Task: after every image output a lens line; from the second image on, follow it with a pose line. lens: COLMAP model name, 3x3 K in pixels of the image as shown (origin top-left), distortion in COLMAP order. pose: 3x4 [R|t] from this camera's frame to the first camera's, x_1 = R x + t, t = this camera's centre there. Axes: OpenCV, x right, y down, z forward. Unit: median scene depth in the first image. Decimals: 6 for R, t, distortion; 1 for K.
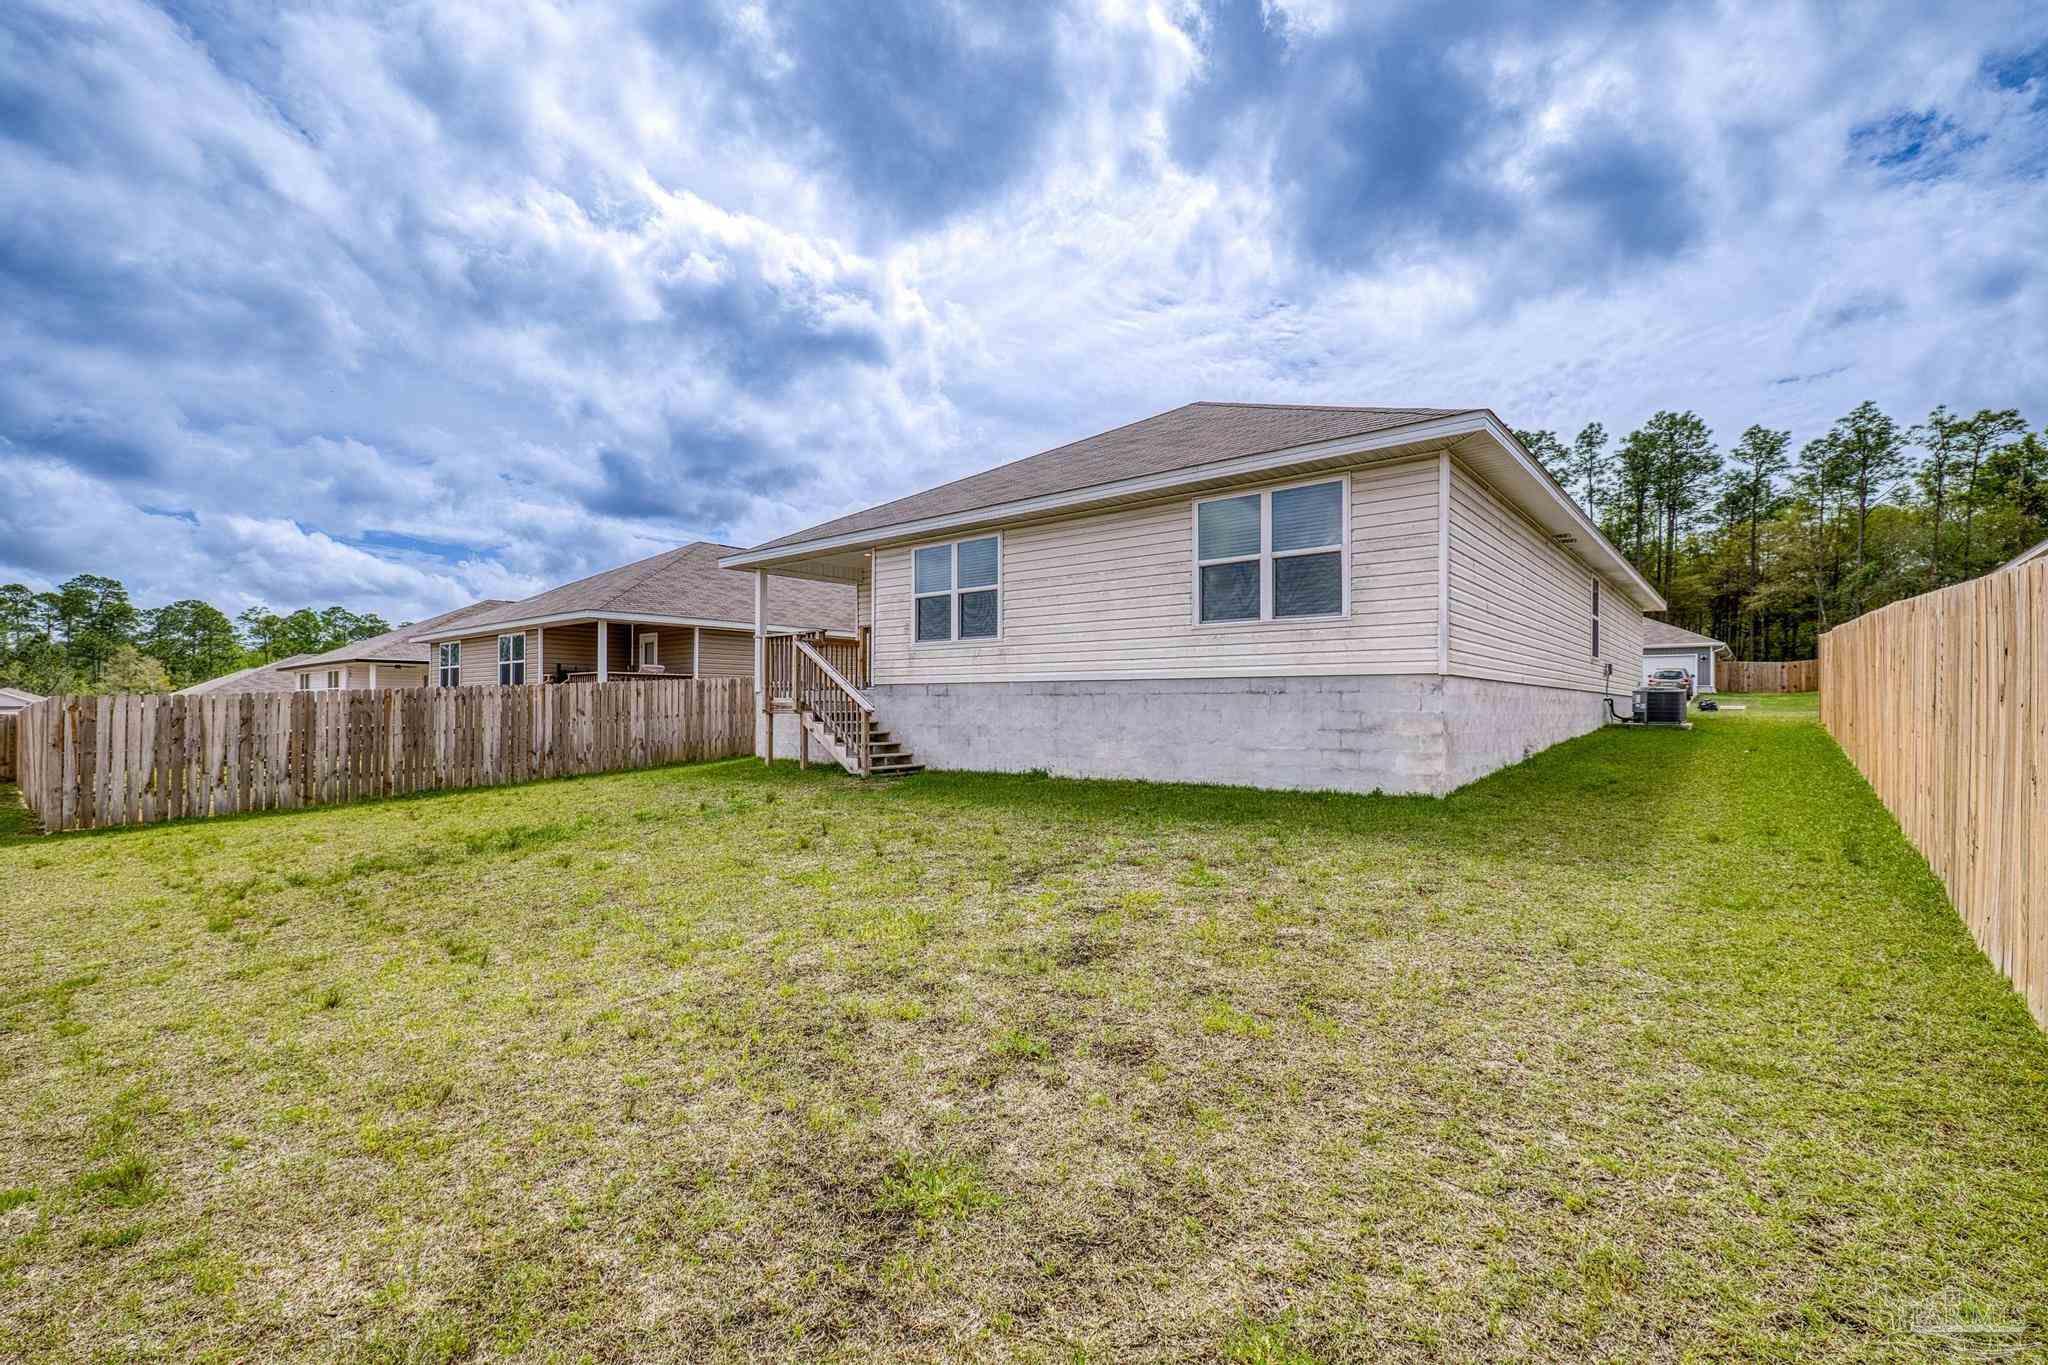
lens RADIAL K [[885.0, 0, 1024.0], [0, 885.0, 677.1], [0, 0, 1]] dist [0.002152, 0.000989]
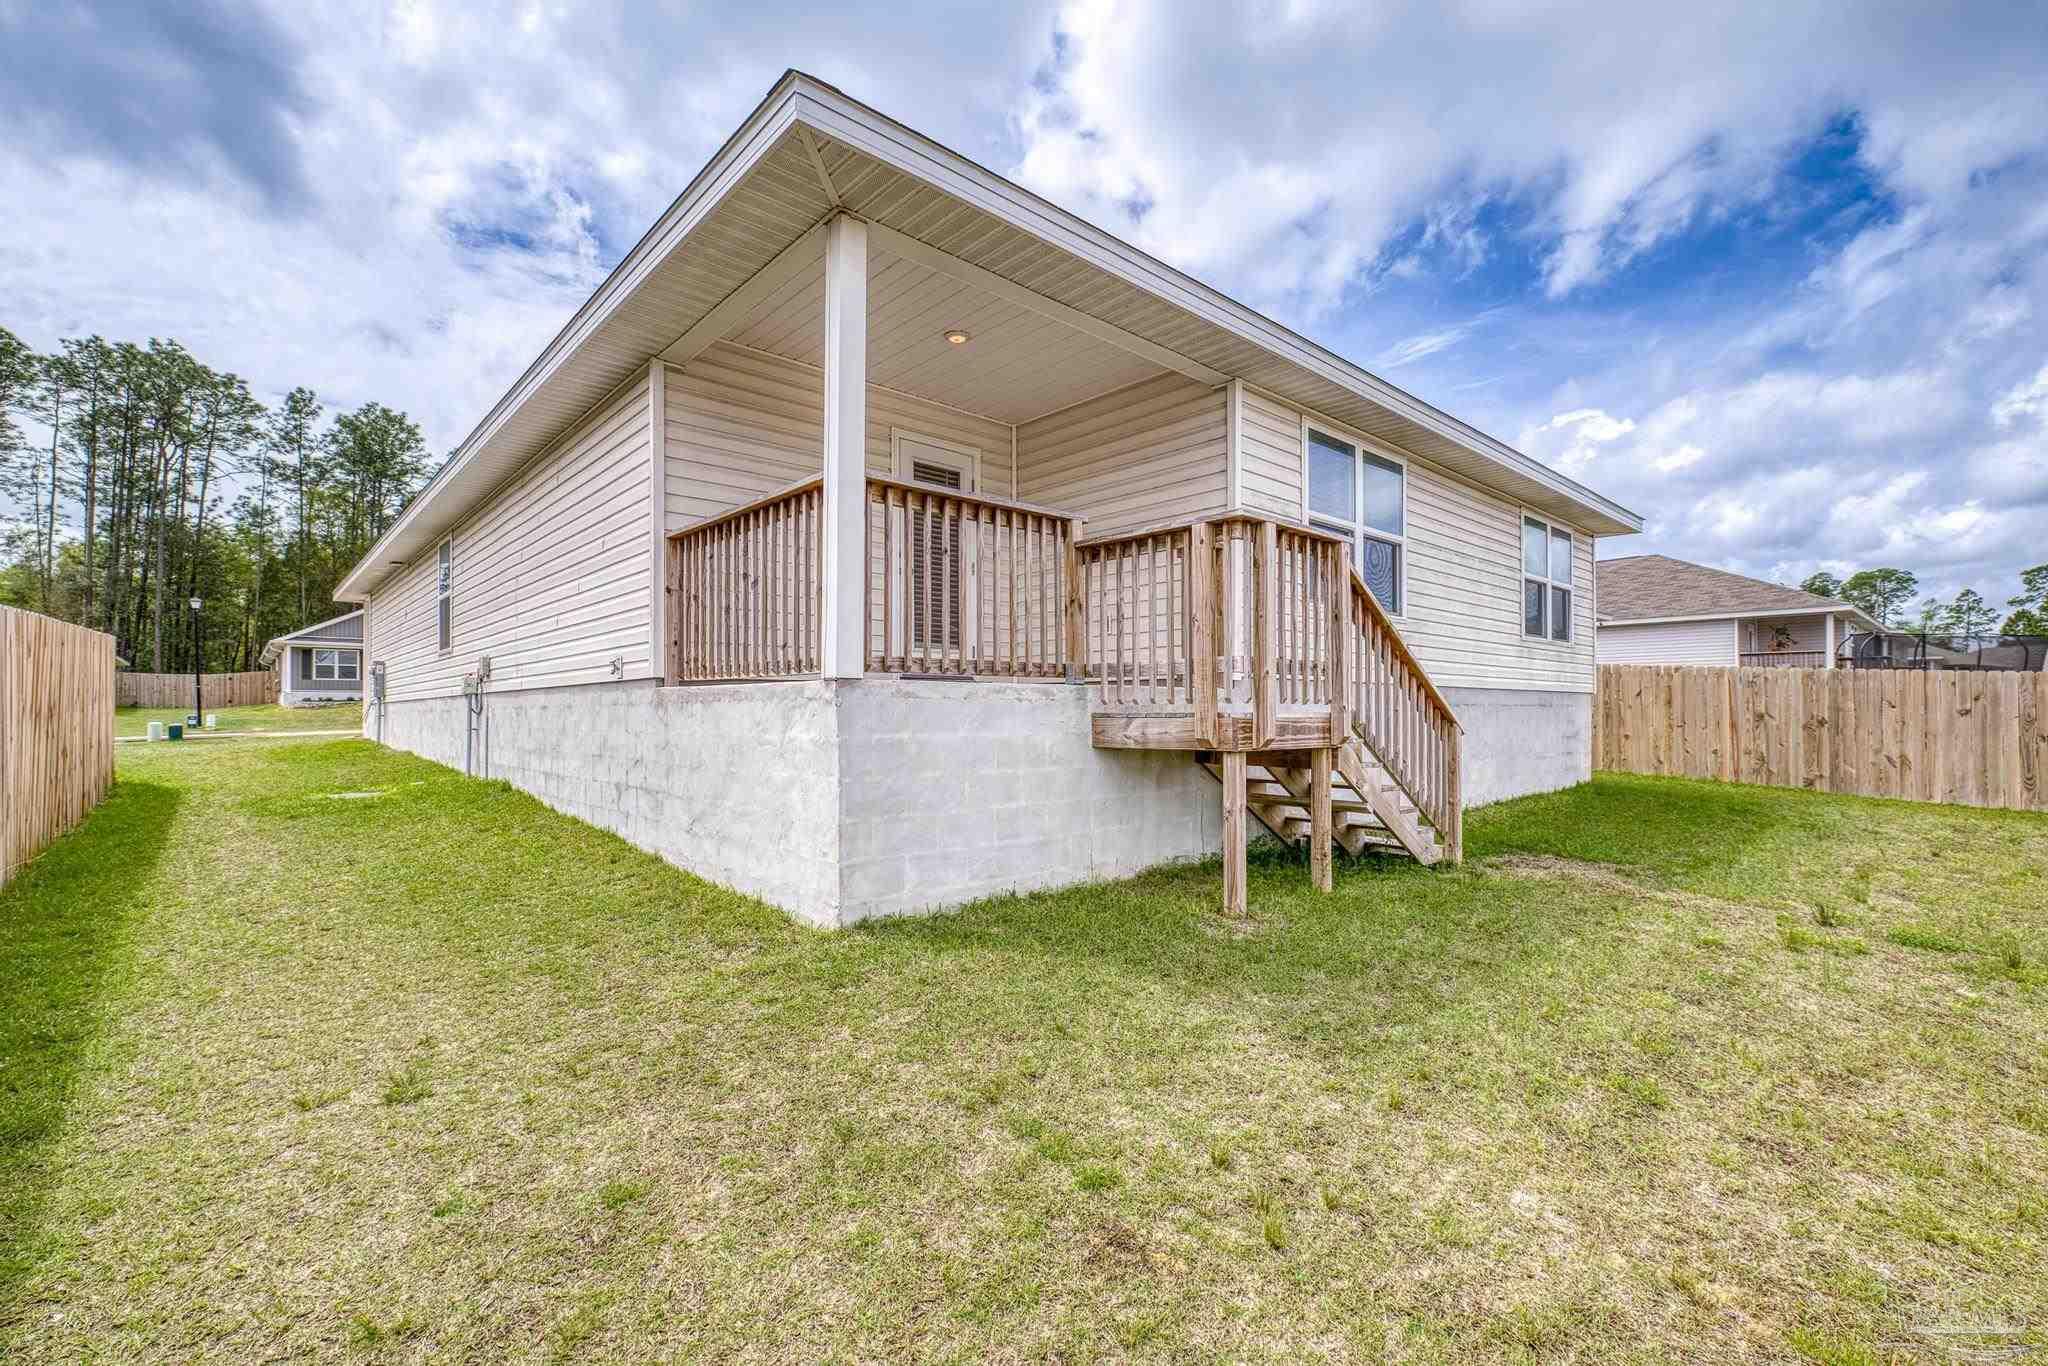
lens RADIAL K [[885.0, 0, 1016.7], [0, 885.0, 696.8], [0, 0, 1]] dist [0.002152, 0.000989]
pose [[0.141393, 0.015523, 0.989832, -0.783832], [-0.027482, 0.999553, -0.011749, 0.033437], [-0.989572, -0.025541, 0.141756, 1.287087]]
